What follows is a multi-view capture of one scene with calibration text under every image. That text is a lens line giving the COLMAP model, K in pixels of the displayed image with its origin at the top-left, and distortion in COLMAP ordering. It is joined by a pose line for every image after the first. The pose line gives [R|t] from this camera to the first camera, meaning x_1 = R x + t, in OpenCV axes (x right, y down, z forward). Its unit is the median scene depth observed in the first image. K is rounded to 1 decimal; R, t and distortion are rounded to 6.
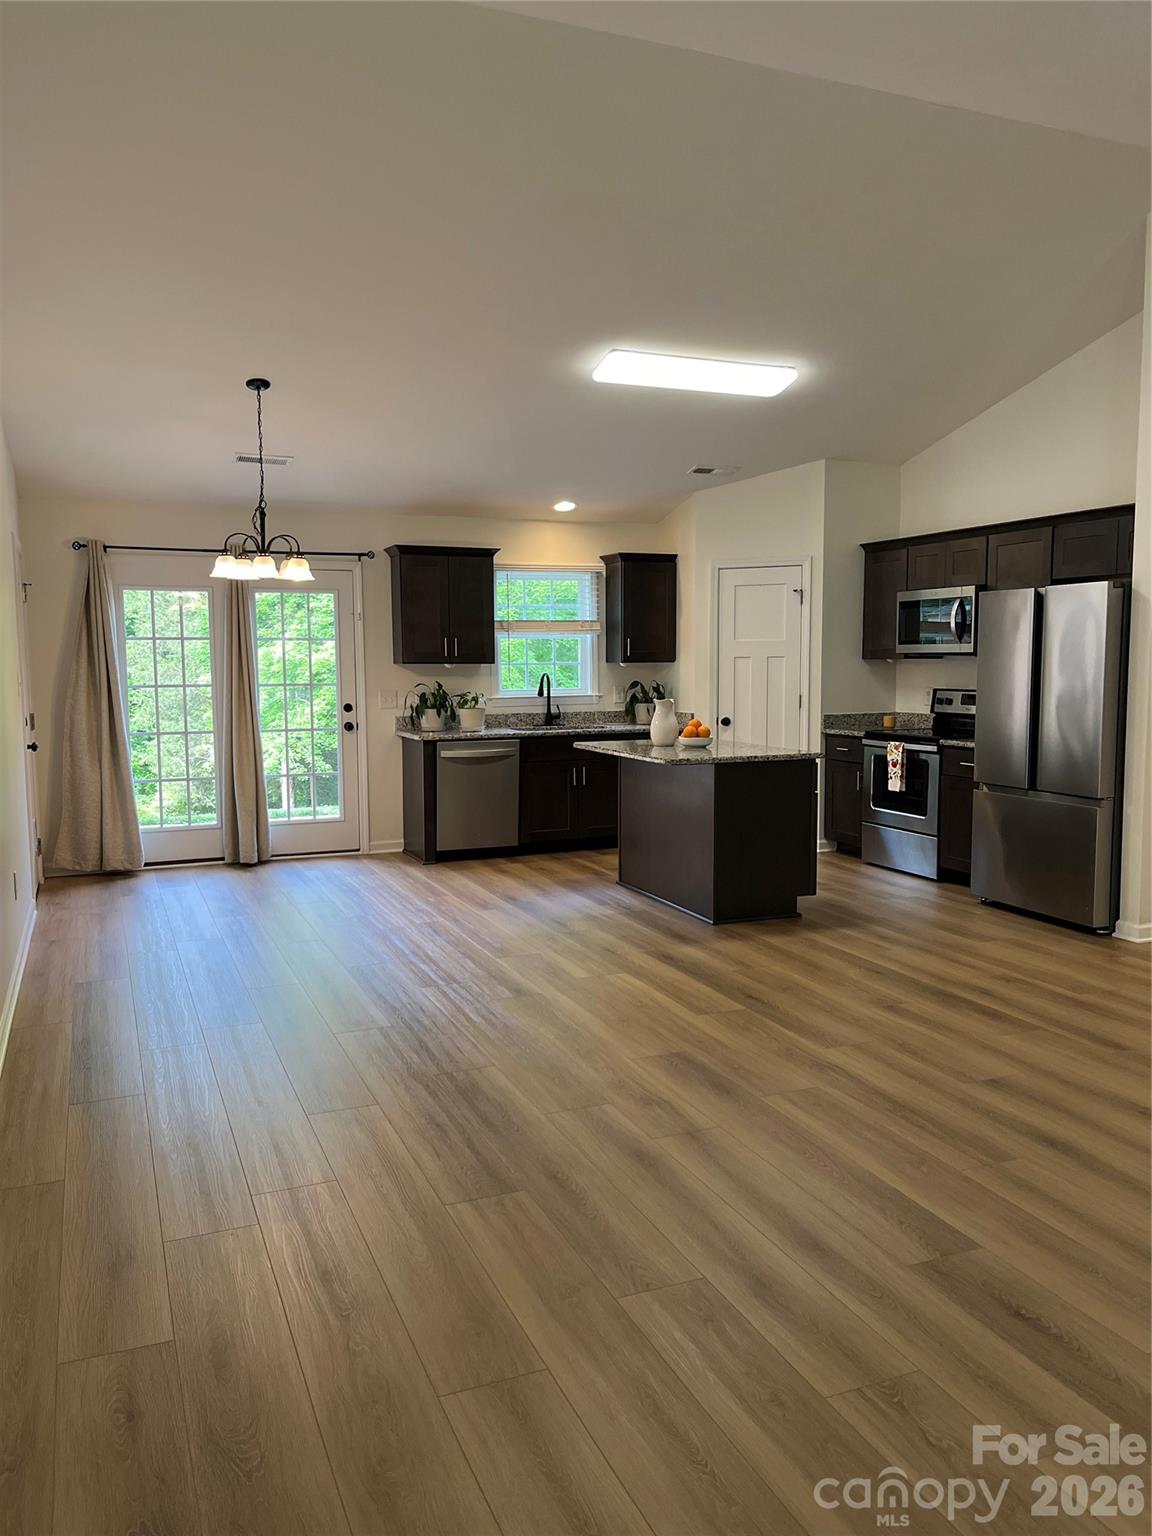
lens RADIAL K [[1156.3, 0, 565.8], [0, 1156.3, 773.2], [0, 0, 1]] dist [0.083539, -0.159155]
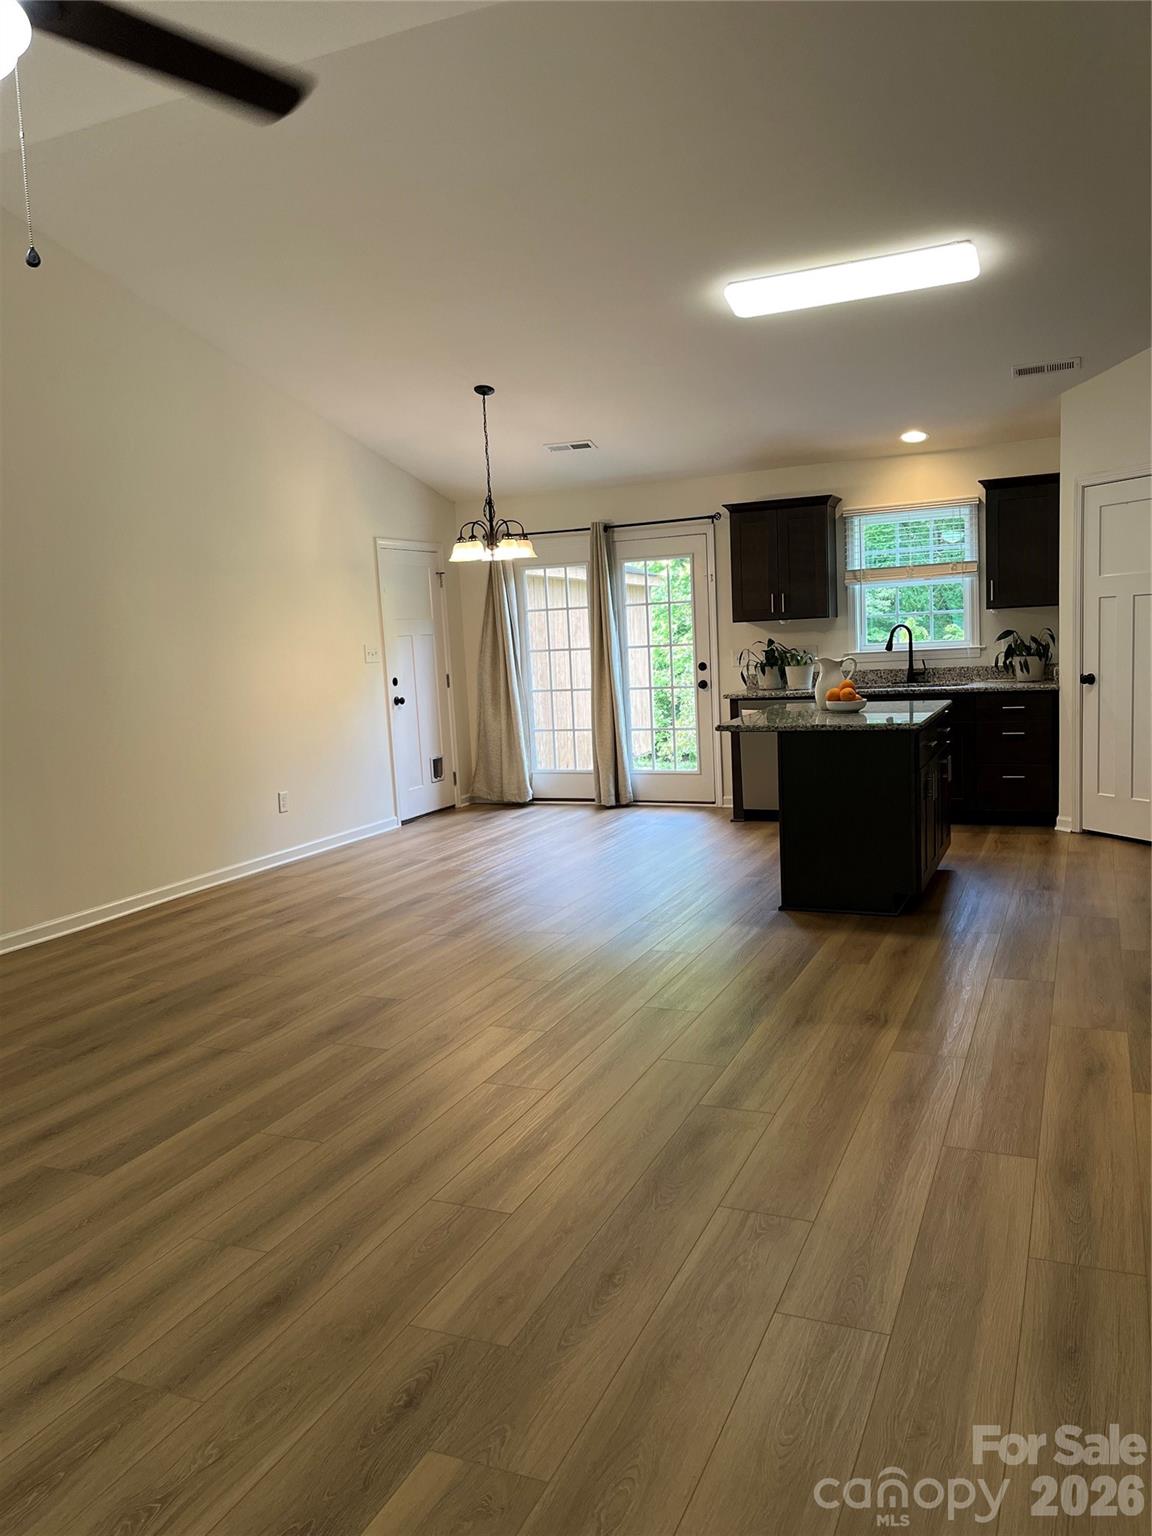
lens RADIAL K [[1156.3, 0, 565.8], [0, 1156.3, 773.2], [0, 0, 1]] dist [0.083539, -0.159155]
pose [[0.689602, 0.059949, -0.721703, 0.485377], [-0.026608, 0.997992, 0.057475, -0.017105], [0.723700, -0.020432, 0.689812, 0.190635]]
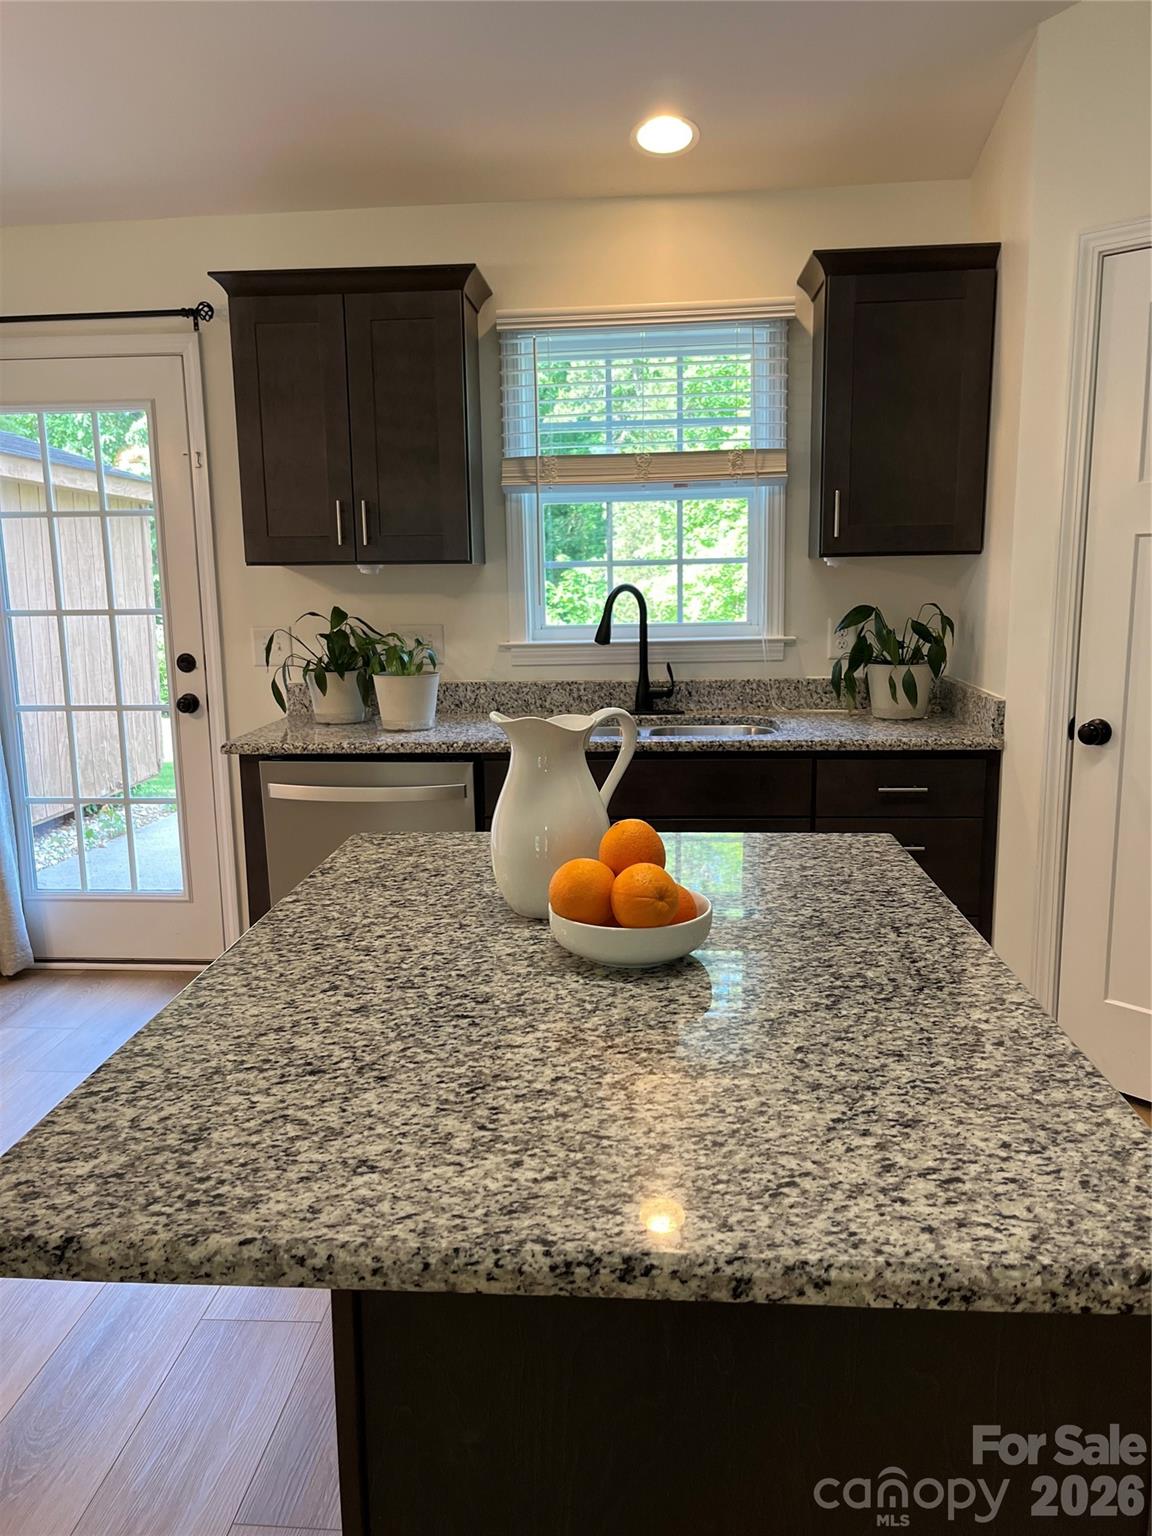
lens RADIAL K [[1156.3, 0, 565.8], [0, 1156.3, 773.2], [0, 0, 1]] dist [0.083539, -0.159155]
pose [[0.895834, 0.070562, -0.438751, 0.153086], [-0.034205, 0.995333, 0.090235, -0.059742], [0.443070, -0.065828, 0.894067, 0.651145]]
